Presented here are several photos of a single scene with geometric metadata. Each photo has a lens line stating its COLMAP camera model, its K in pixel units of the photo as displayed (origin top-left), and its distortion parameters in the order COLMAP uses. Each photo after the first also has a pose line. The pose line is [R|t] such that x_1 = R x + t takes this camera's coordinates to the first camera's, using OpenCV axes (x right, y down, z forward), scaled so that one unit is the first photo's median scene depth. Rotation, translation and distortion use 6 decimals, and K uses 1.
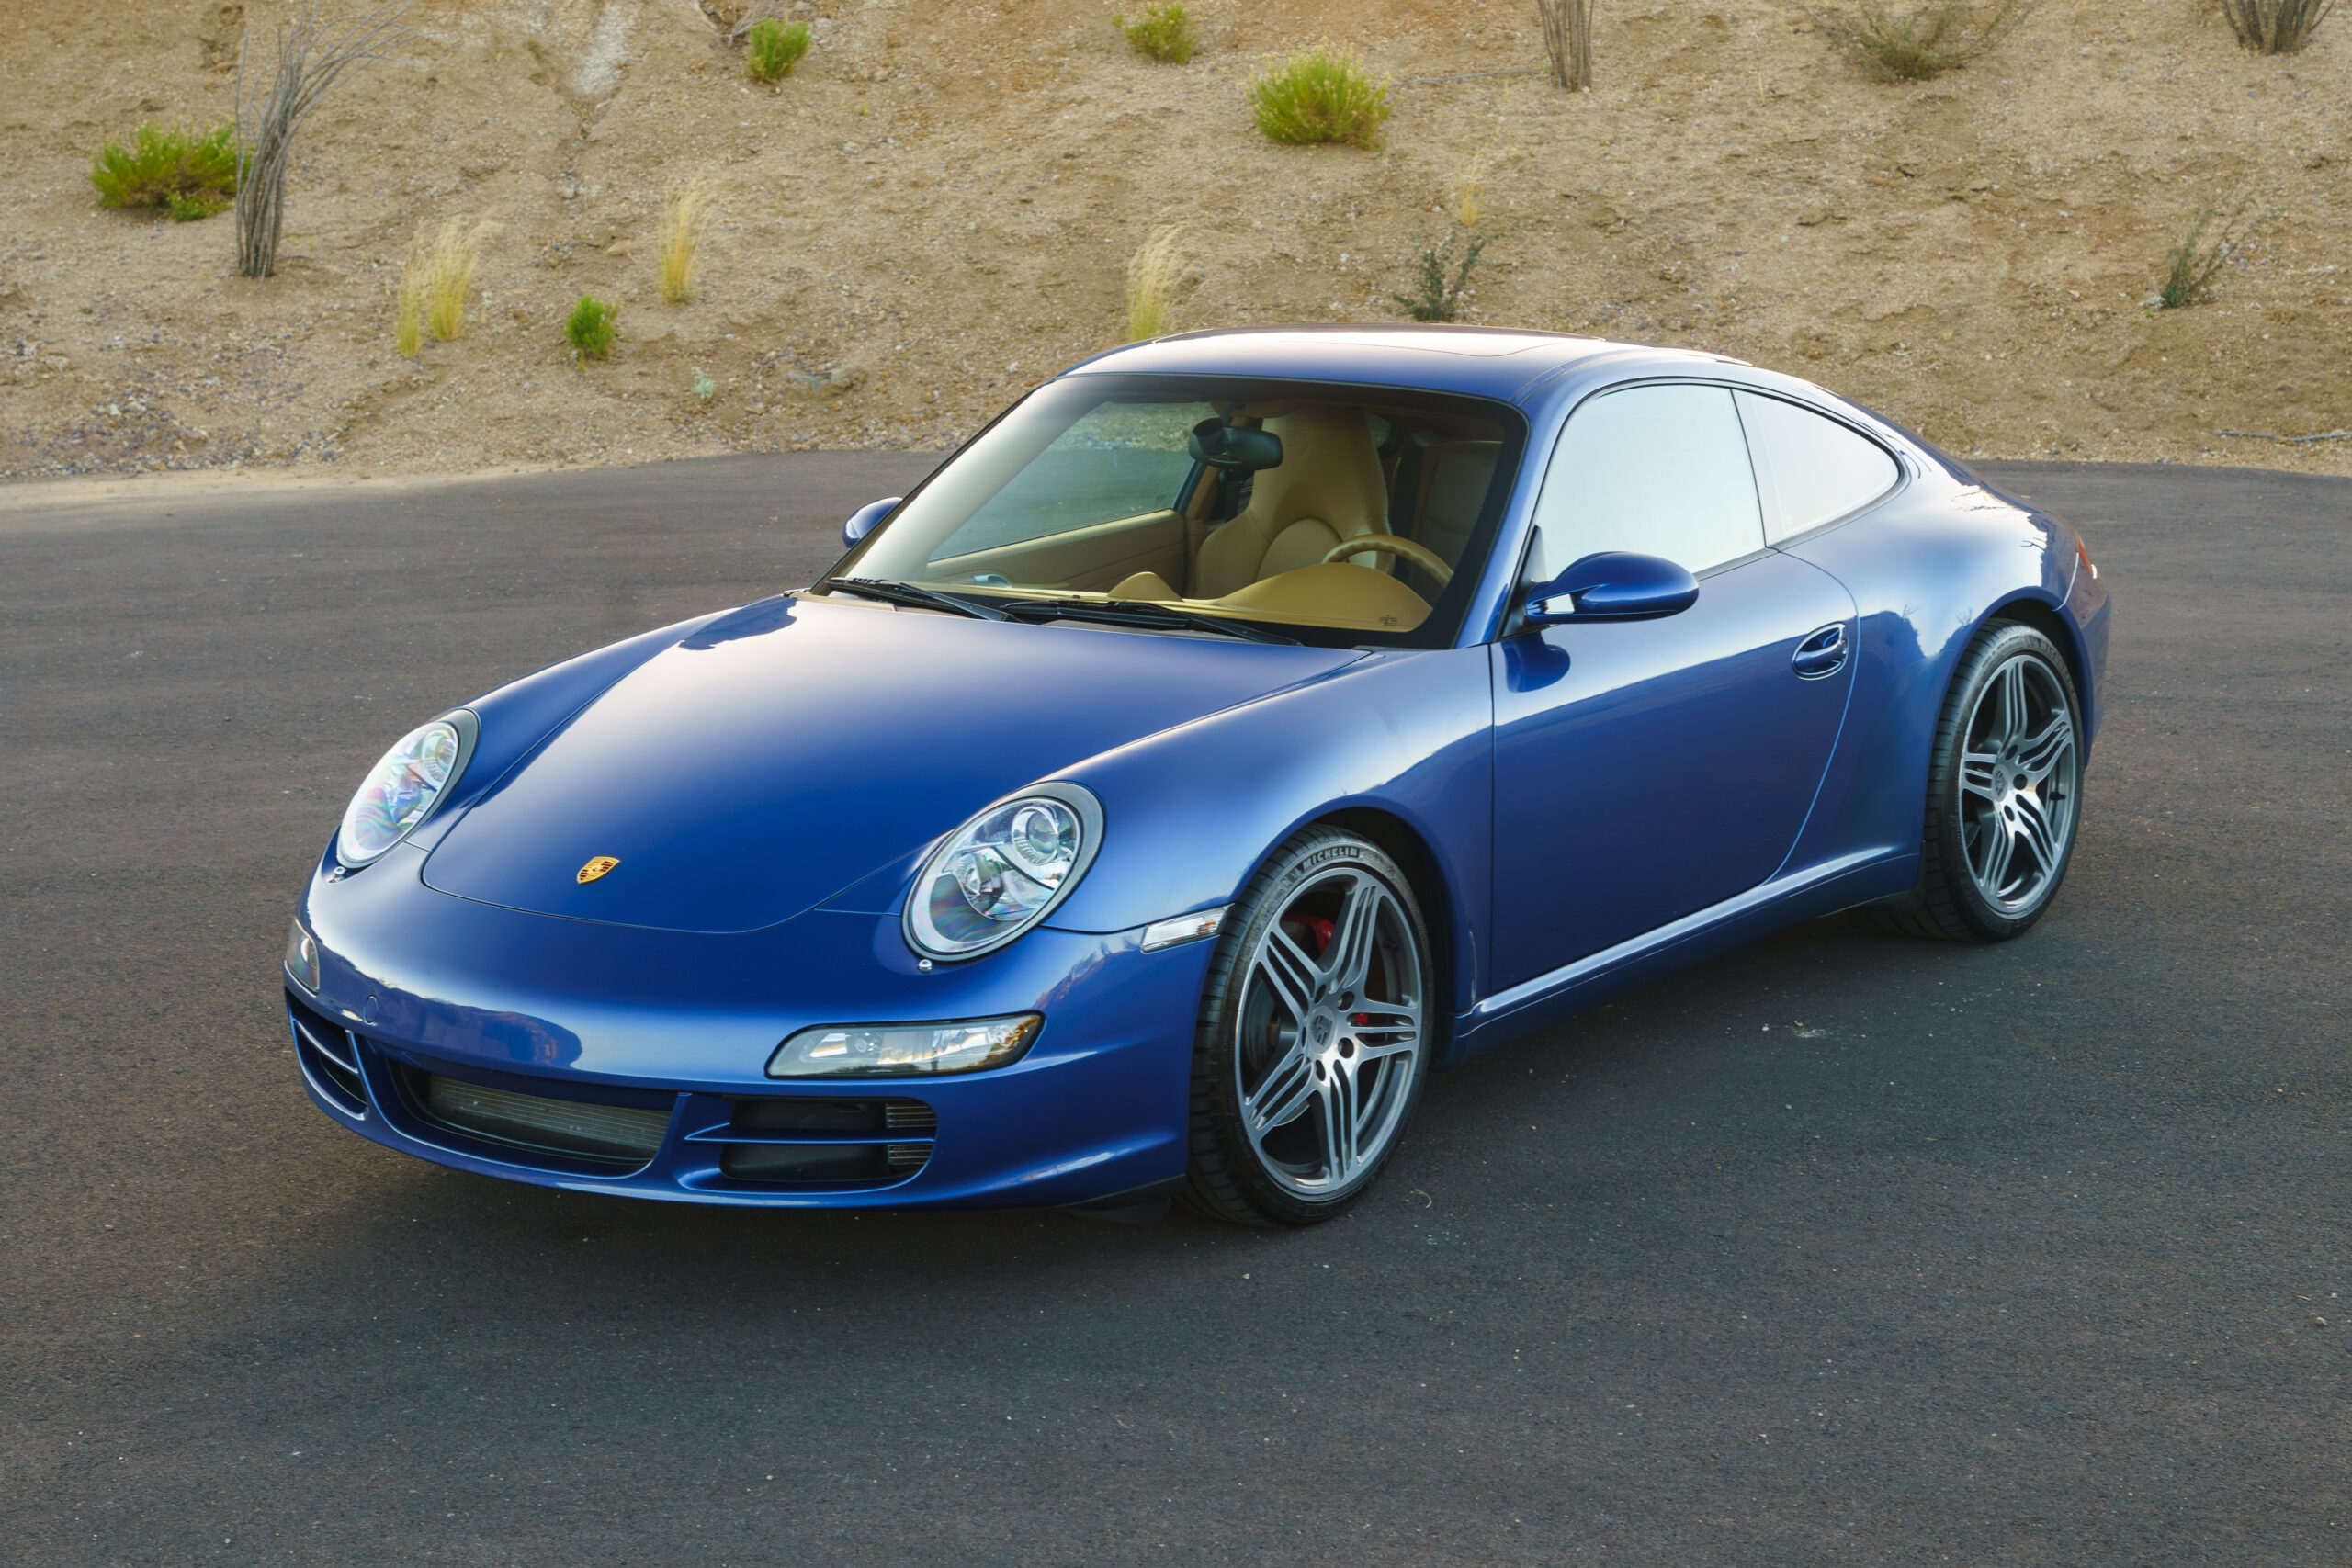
lens RADIAL K [[4245.2, 0, 1177.3], [0, 4245.2, 738.7], [0, 0, 1]] dist [0.099589, -0.127793]
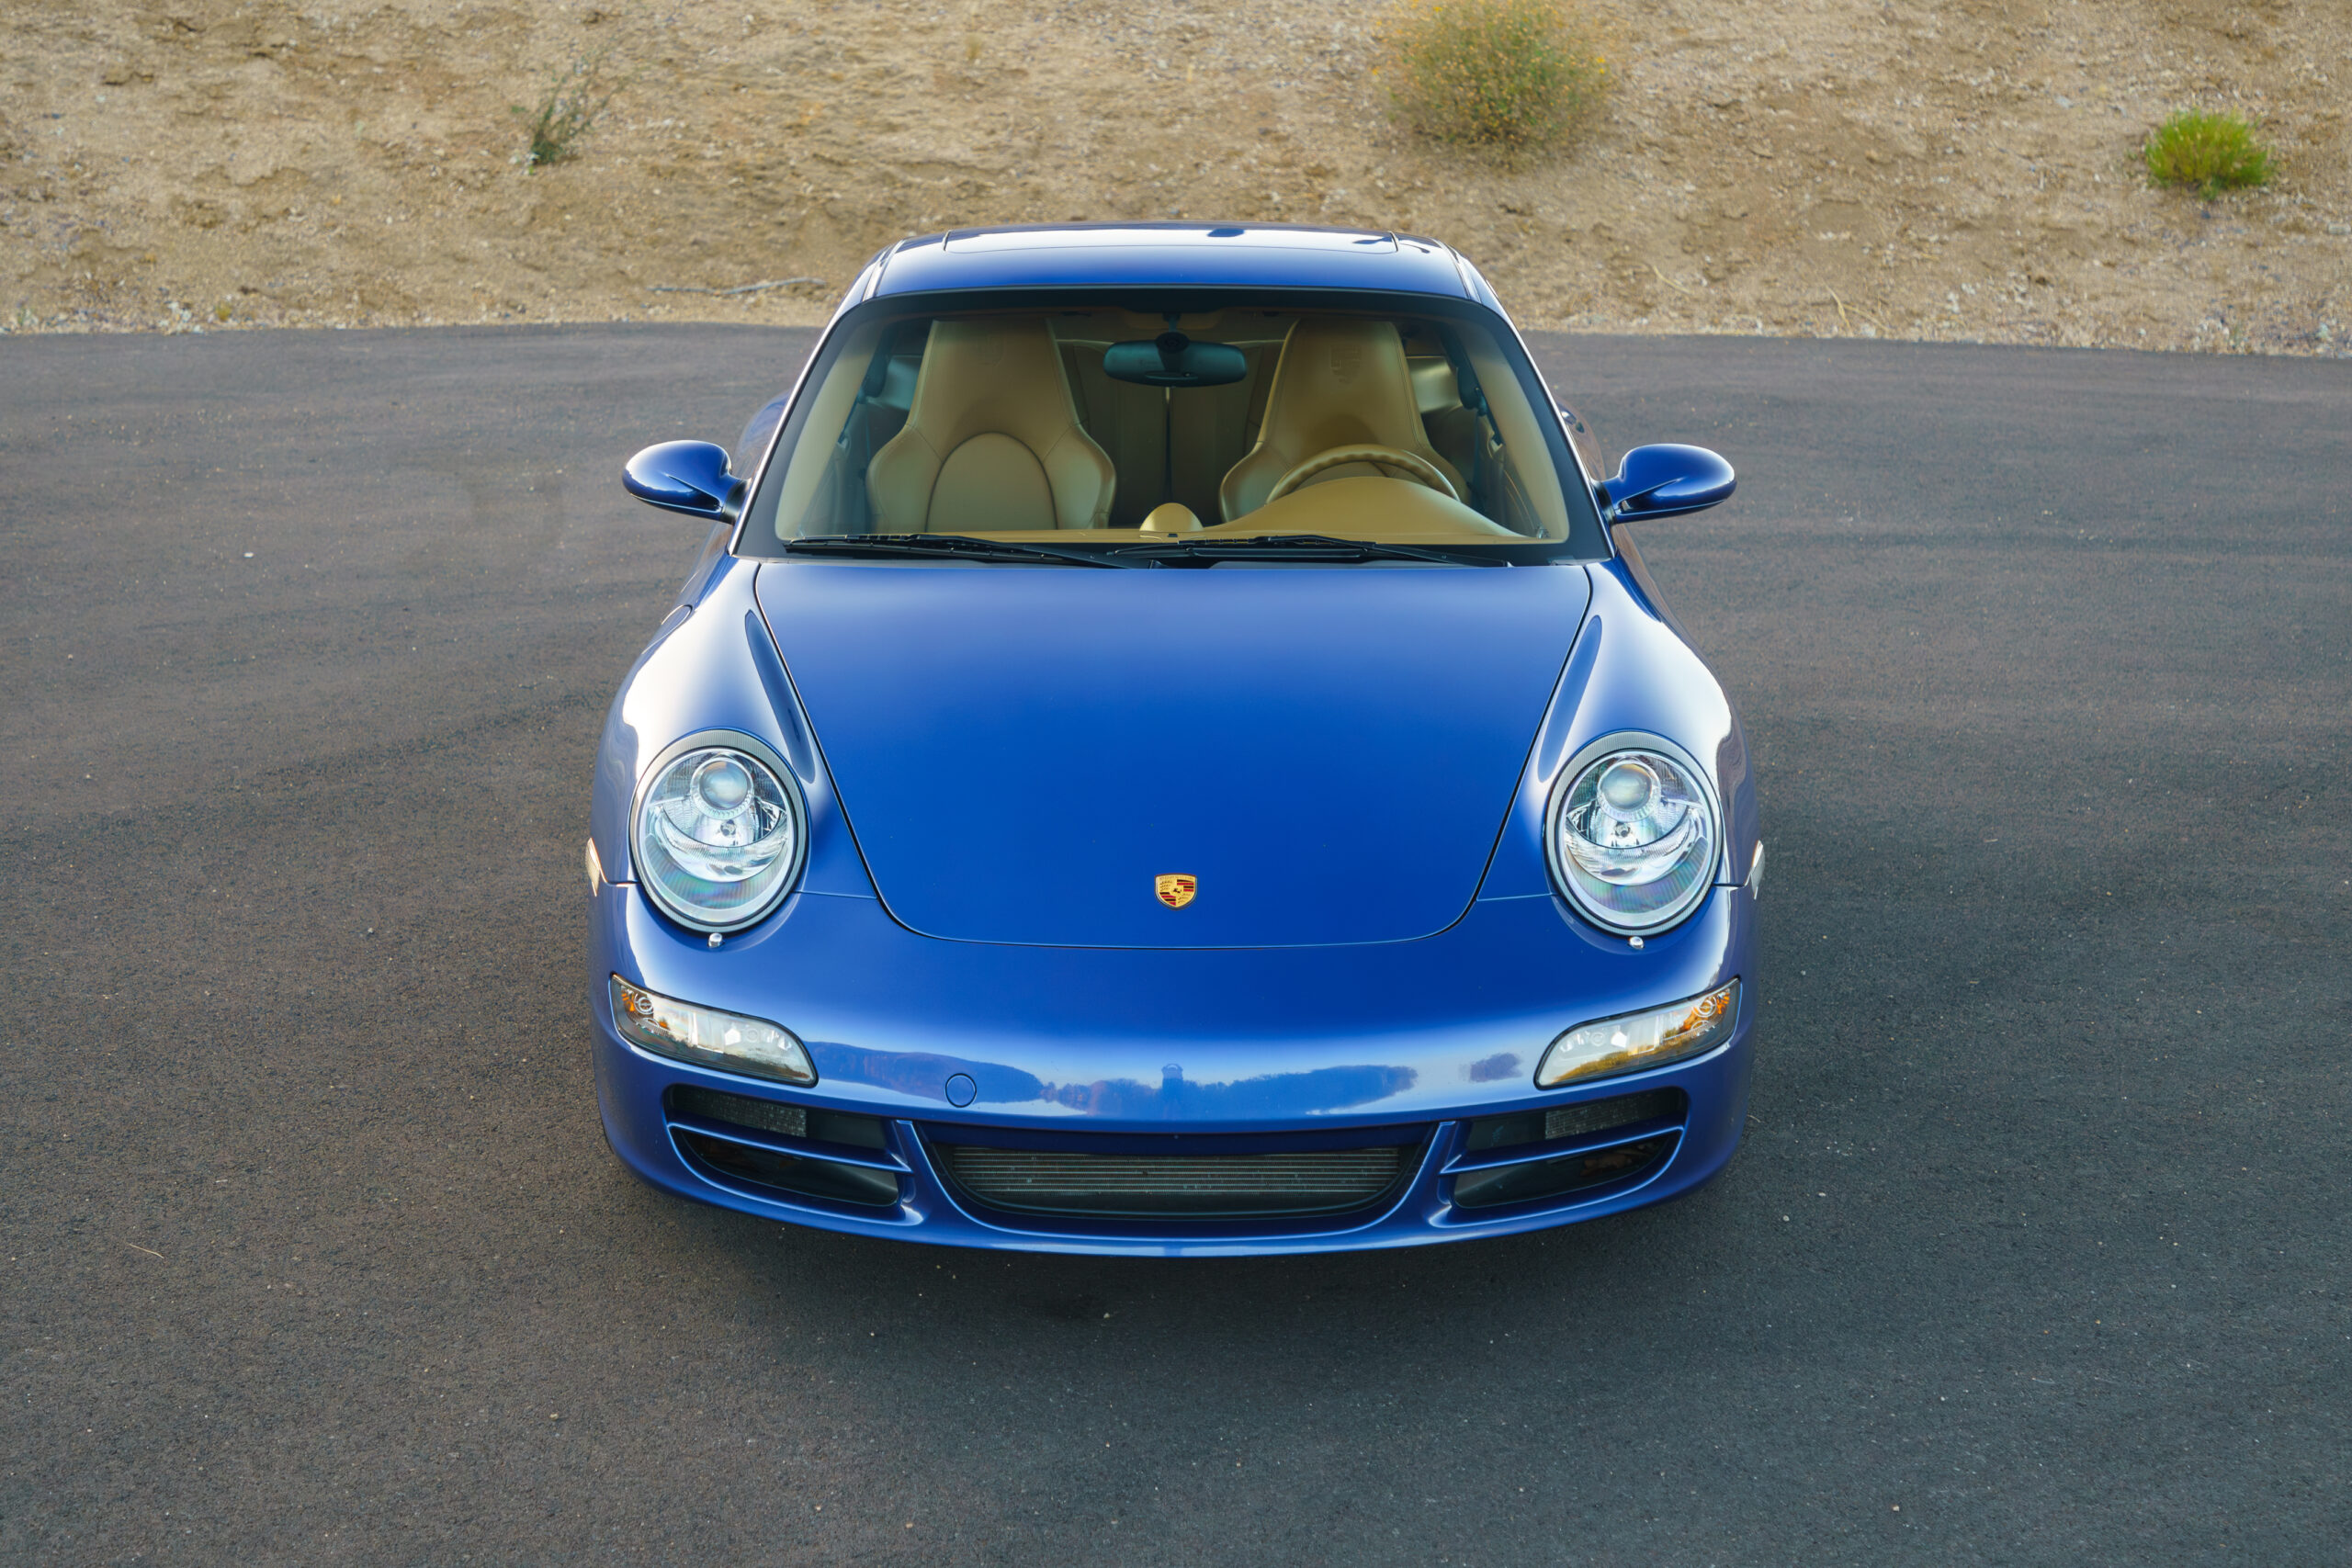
lens RADIAL K [[4226.1, 0, 1176.7], [0, 4226.1, 620.7], [0, 0, 1]] dist [0.114883, -0.243250]
pose [[0.796860, -0.093309, 0.596915, -0.248597], [0.085494, 0.995475, 0.041480, -0.023005], [-0.598084, 0.017979, 0.801231, 0.116824]]
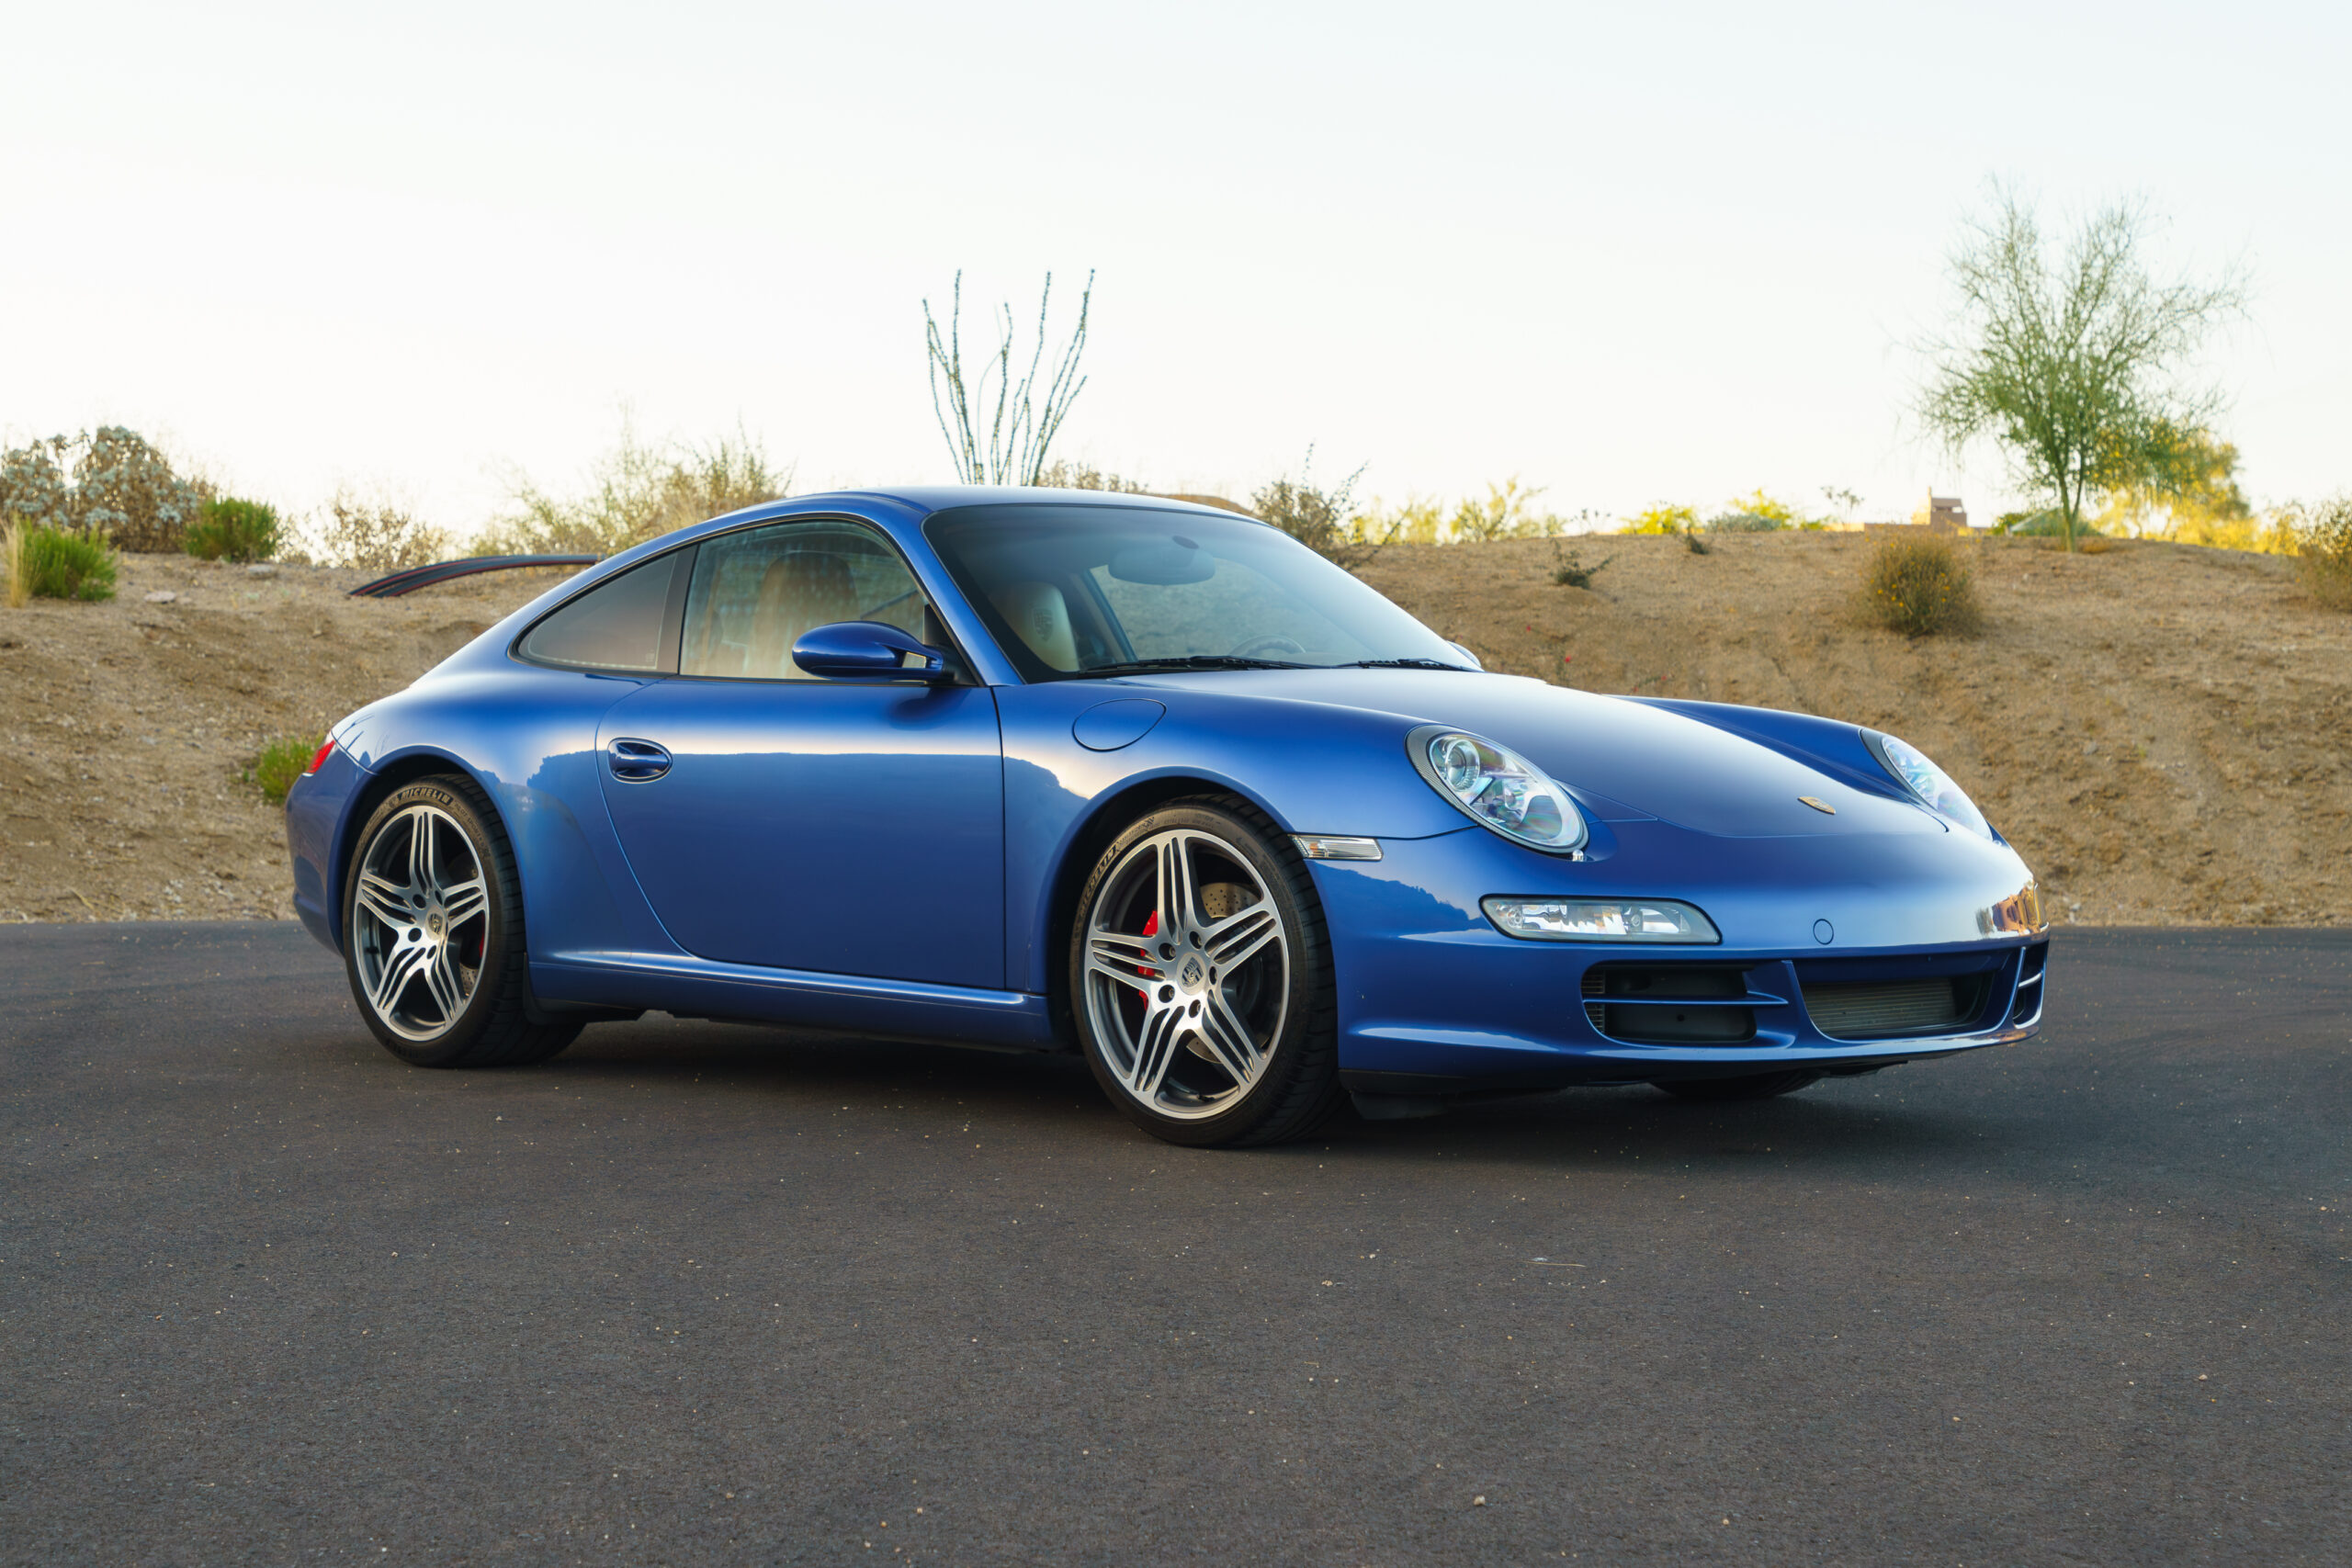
lens RADIAL K [[3905.6, 0, 1130.2], [0, 3905.6, 791.3], [0, 0, 1]] dist [0.129667, -0.250596]
pose [[0.159806, 0.013935, 0.987050, -0.466130], [0.167070, 0.985094, -0.040956, 0.015363], [-0.972908, 0.171452, 0.155096, 0.388881]]
